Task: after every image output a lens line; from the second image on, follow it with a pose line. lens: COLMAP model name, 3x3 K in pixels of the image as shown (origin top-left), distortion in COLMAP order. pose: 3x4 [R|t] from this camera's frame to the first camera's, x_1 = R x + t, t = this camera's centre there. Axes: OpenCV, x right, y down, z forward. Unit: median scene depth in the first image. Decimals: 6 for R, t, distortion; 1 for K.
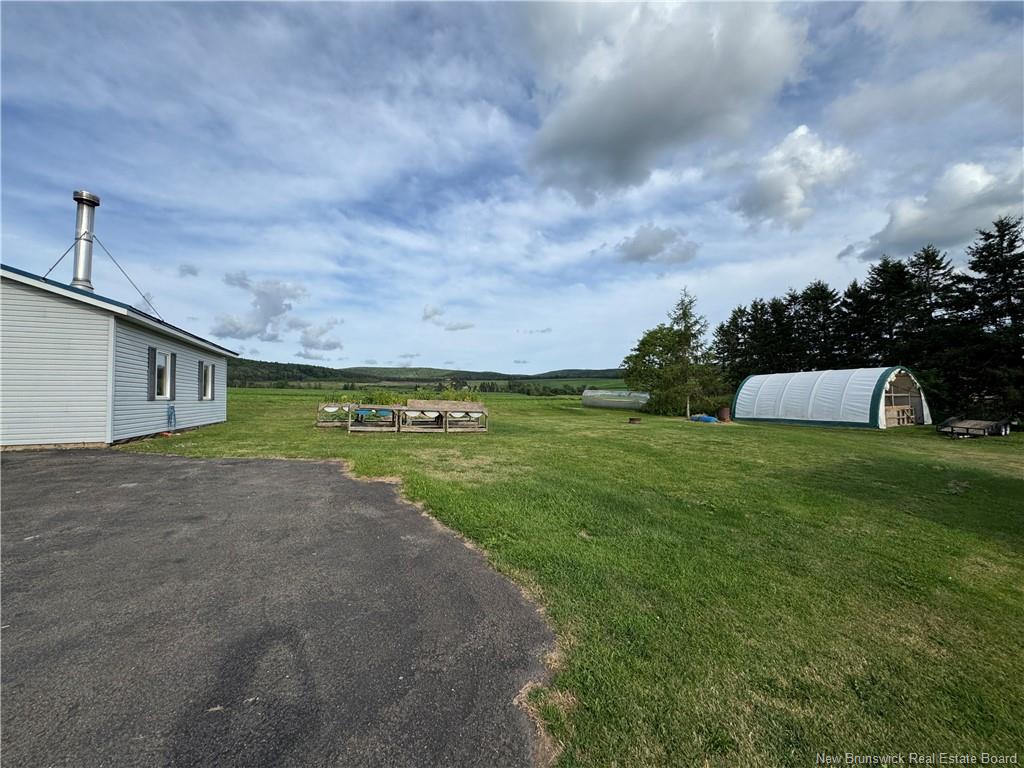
lens RADIAL K [[407.6, 0, 512.0], [0, 407.6, 384.0], [0, 0, 1]] dist [-0.000370, -0.000381]
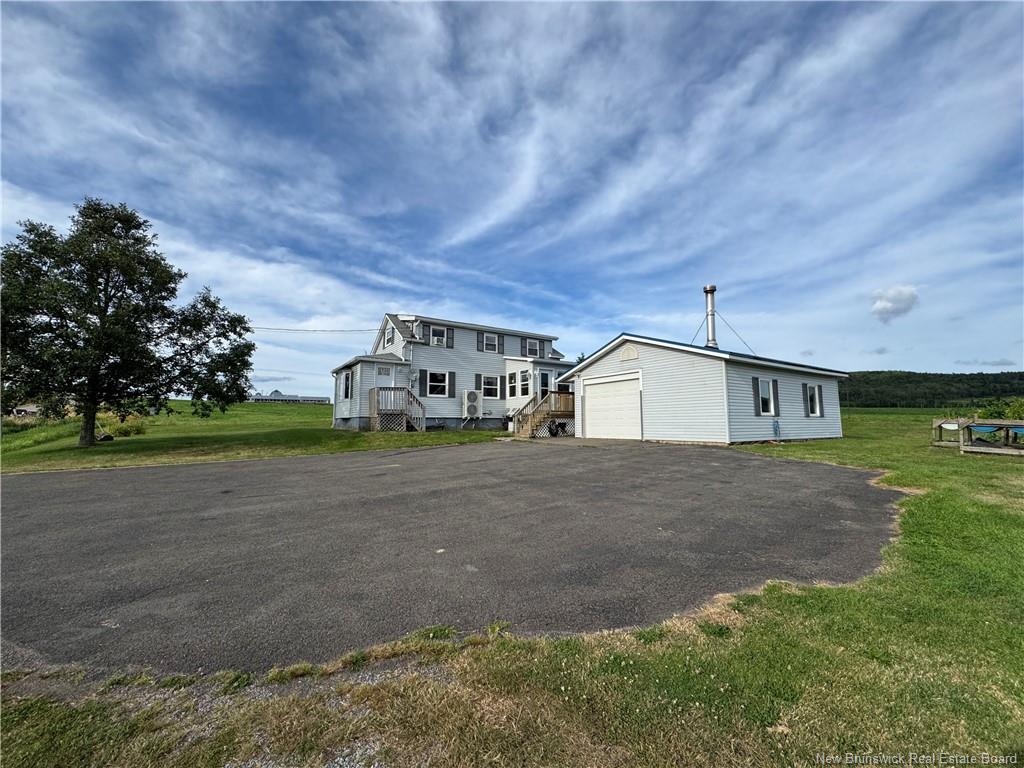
lens RADIAL K [[407.6, 0, 512.0], [0, 407.6, 384.0], [0, 0, 1]] dist [-0.000370, -0.000381]
pose [[0.187913, -0.090582, -0.978000, 0.281606], [0.036836, 0.995688, -0.085143, 0.017955], [0.981495, -0.020026, 0.190439, -0.058388]]
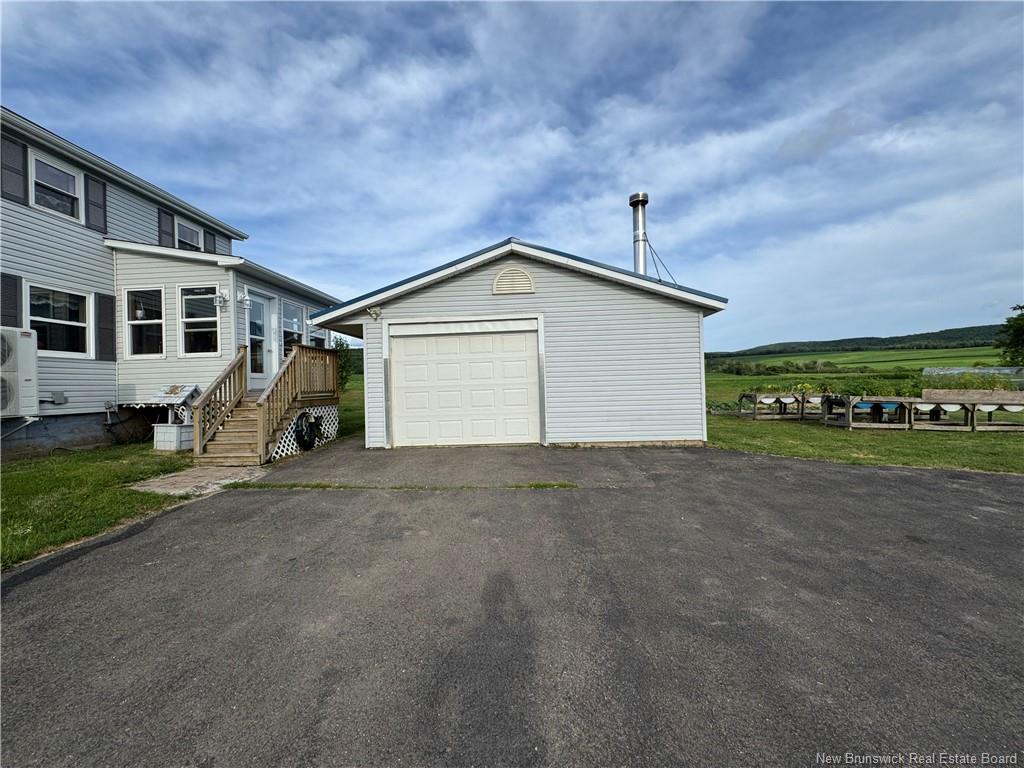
lens RADIAL K [[407.6, 0, 512.0], [0, 407.6, 384.0], [0, 0, 1]] dist [-0.000370, -0.000381]
pose [[0.900819, -0.019599, -0.433751, -0.749206], [0.037860, 0.998721, 0.033500, -0.034052], [0.432540, -0.046599, 0.900410, -0.066136]]
